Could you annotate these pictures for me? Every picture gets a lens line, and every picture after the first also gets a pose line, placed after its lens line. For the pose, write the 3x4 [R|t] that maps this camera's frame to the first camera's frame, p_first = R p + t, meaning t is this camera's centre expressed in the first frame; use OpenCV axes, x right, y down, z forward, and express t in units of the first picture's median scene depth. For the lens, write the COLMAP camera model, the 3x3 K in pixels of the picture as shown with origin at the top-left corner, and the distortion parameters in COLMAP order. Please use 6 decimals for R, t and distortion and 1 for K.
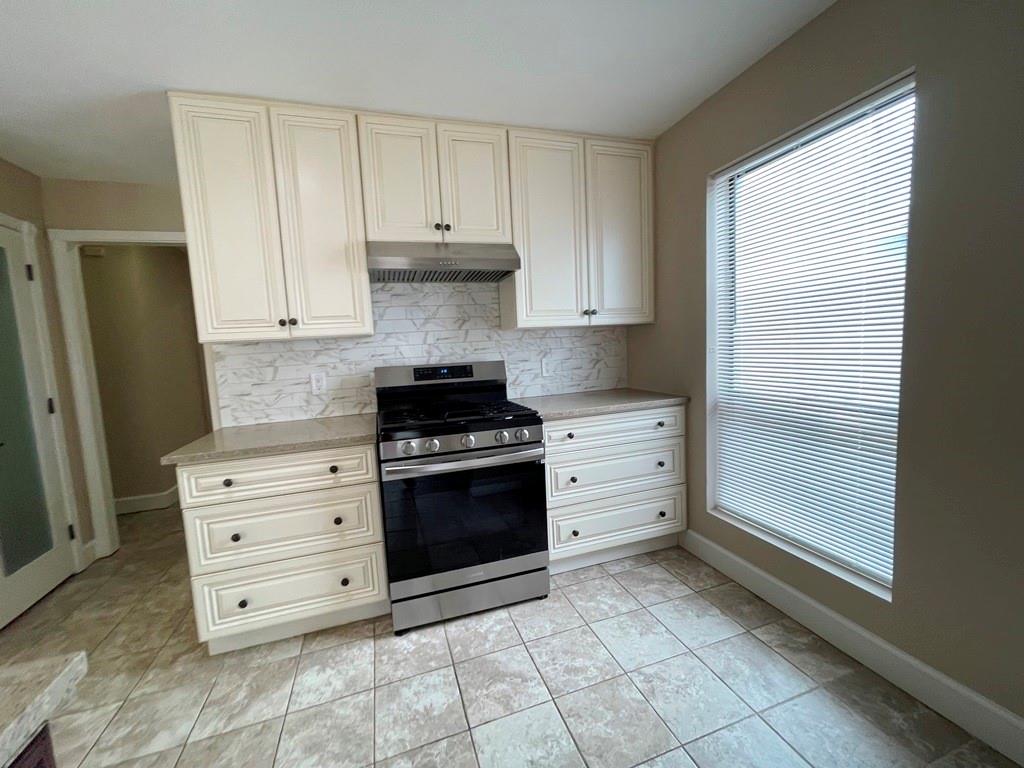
lens RADIAL K [[415.3, 0, 510.0], [0, 415.3, 383.3], [0, 0, 1]] dist [-0.003204, 0.001024]
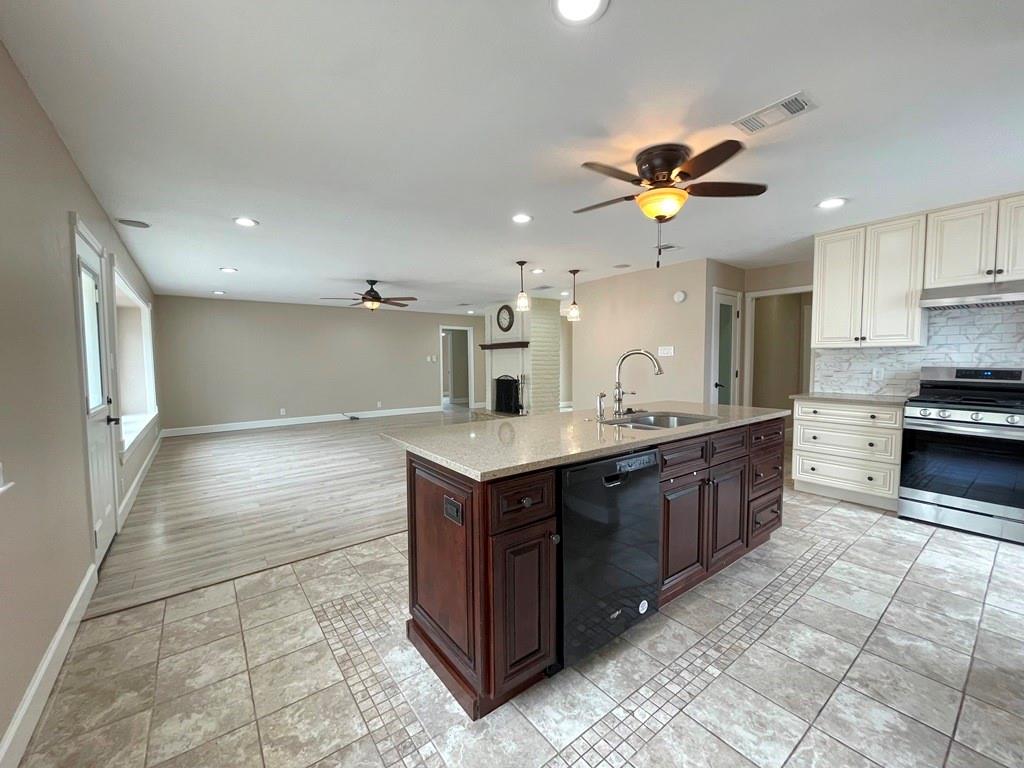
lens RADIAL K [[415.3, 0, 512.5], [0, 415.3, 383.0], [0, 0, 1]] dist [-0.003204, 0.001024]
pose [[0.338911, 0.107039, -0.934710, 0.624474], [-0.105890, 0.991534, 0.075153, 0.068621], [0.934841, 0.073506, 0.347376, -0.979289]]
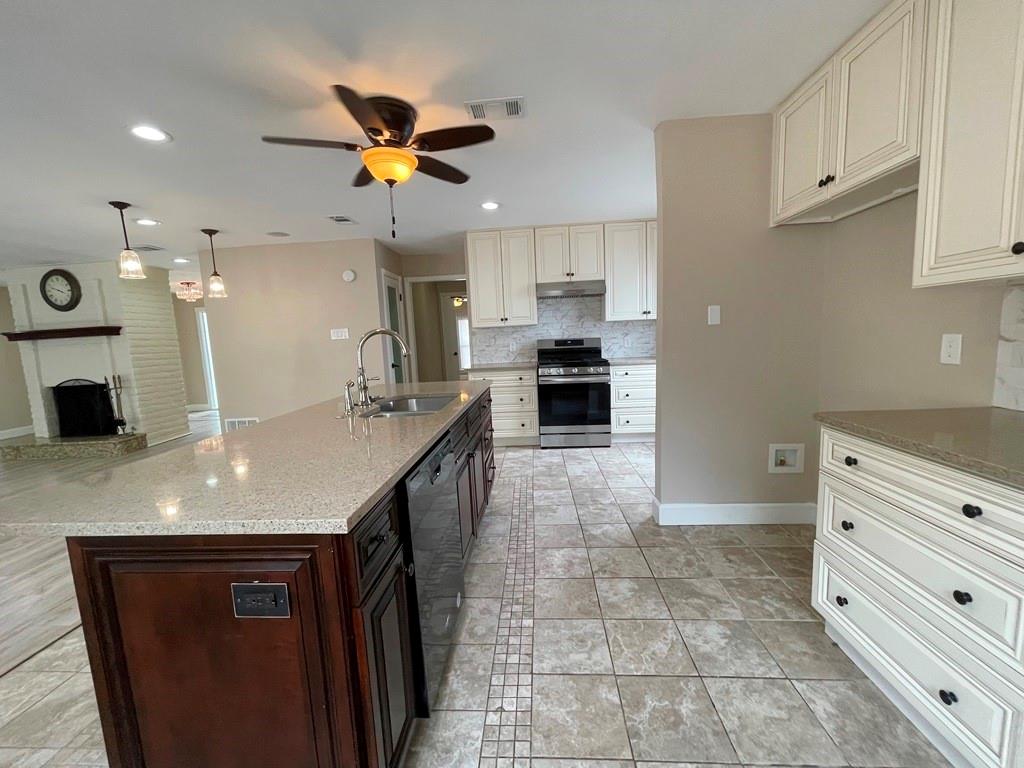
lens RADIAL K [[415.3, 0, 512.2], [0, 415.3, 383.1], [0, 0, 1]] dist [-0.003204, 0.001024]
pose [[0.933728, 0.053575, -0.353951, 0.336691], [-0.040318, 0.998185, 0.044727, 0.099172], [0.355705, -0.027493, 0.934194, -1.099457]]
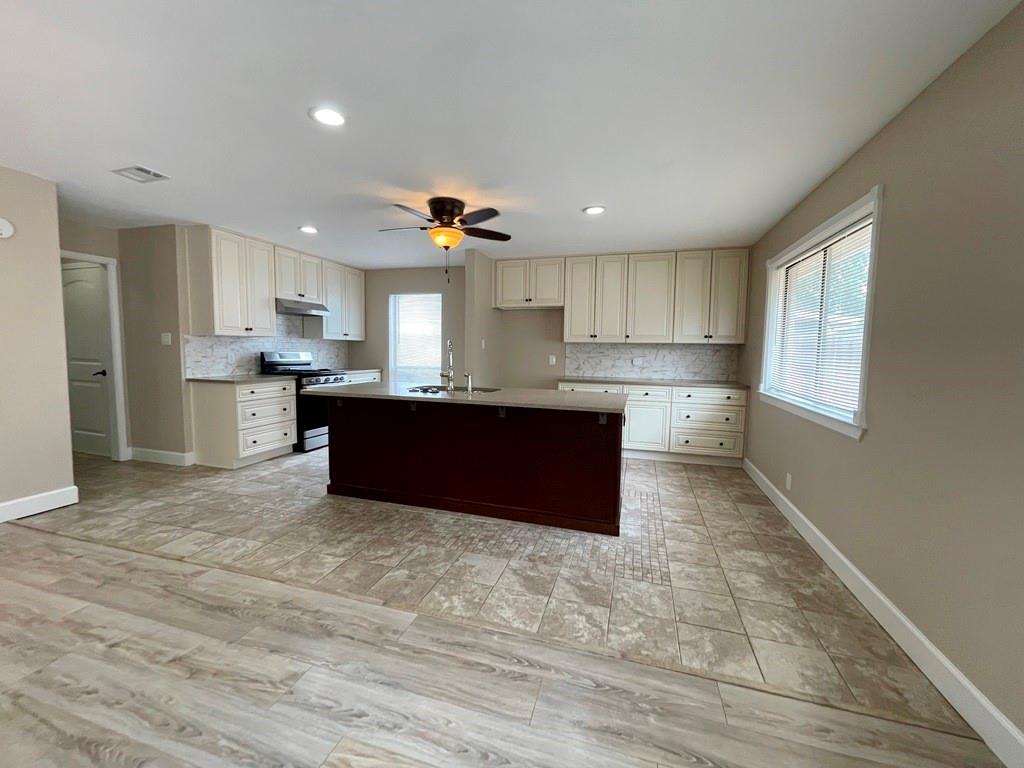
lens RADIAL K [[415.3, 0, 512.1], [0, 415.3, 381.8], [0, 0, 1]] dist [-0.003204, 0.001024]
pose [[0.562111, -0.001271, 0.827061, -1.424301], [0.035445, 0.999117, -0.022554, 0.218811], [-0.826302, 0.041993, 0.561660, -1.310367]]
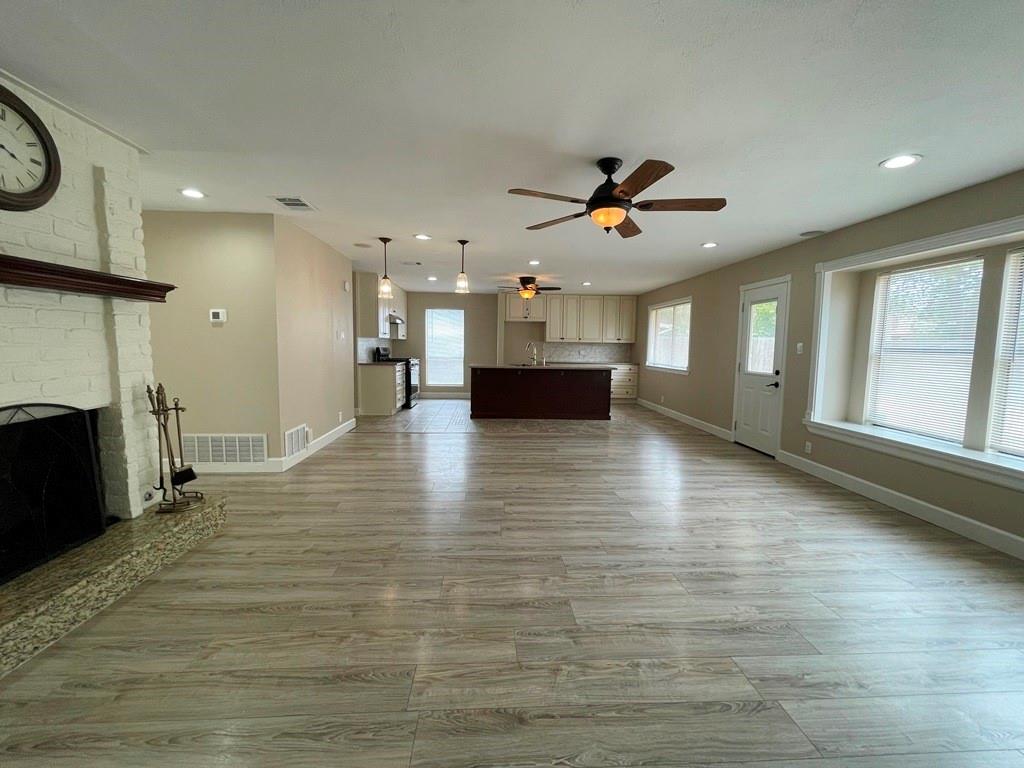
lens RADIAL K [[415.3, 0, 511.1], [0, 415.3, 387.2], [0, 0, 1]] dist [-0.003204, 0.001024]
pose [[0.251718, -0.036687, 0.967105, -3.488951], [0.066848, 0.997554, 0.020443, 0.301594], [-0.965489, 0.059503, 0.253554, -0.934572]]
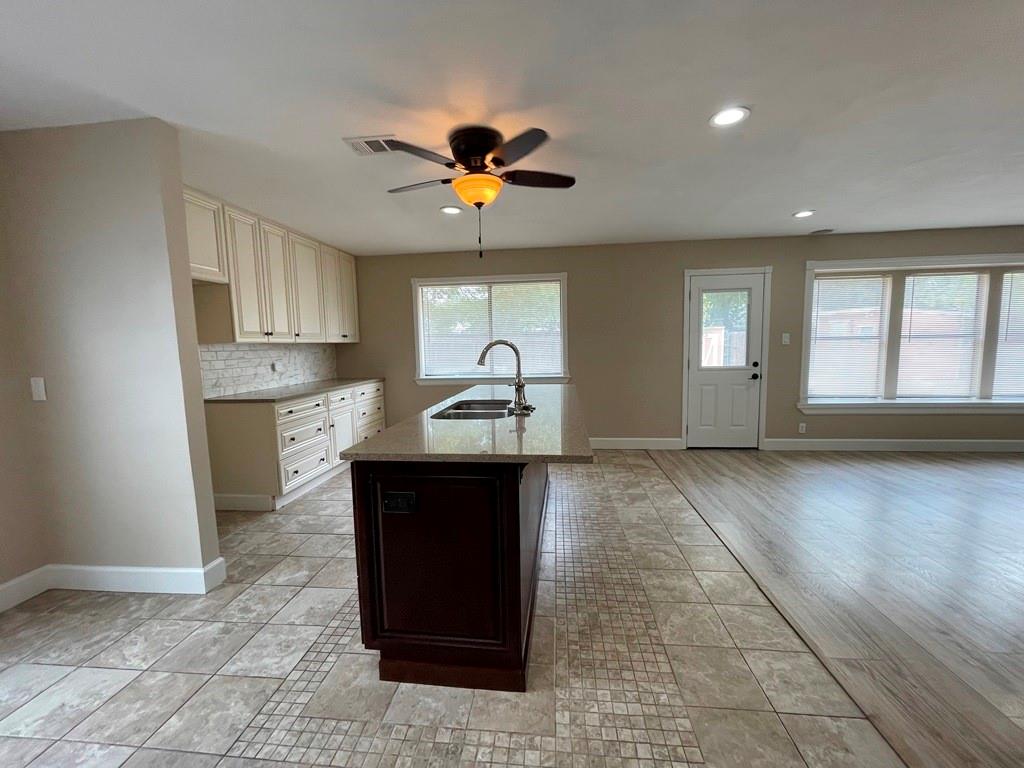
lens RADIAL K [[415.3, 0, 510.8], [0, 415.3, 383.5], [0, 0, 1]] dist [-0.003204, 0.001024]
pose [[-0.908828, 0.038750, 0.415367, -0.791484], [0.115973, 0.979897, 0.162335, -0.034738], [-0.400727, 0.195705, -0.895052, 0.715319]]
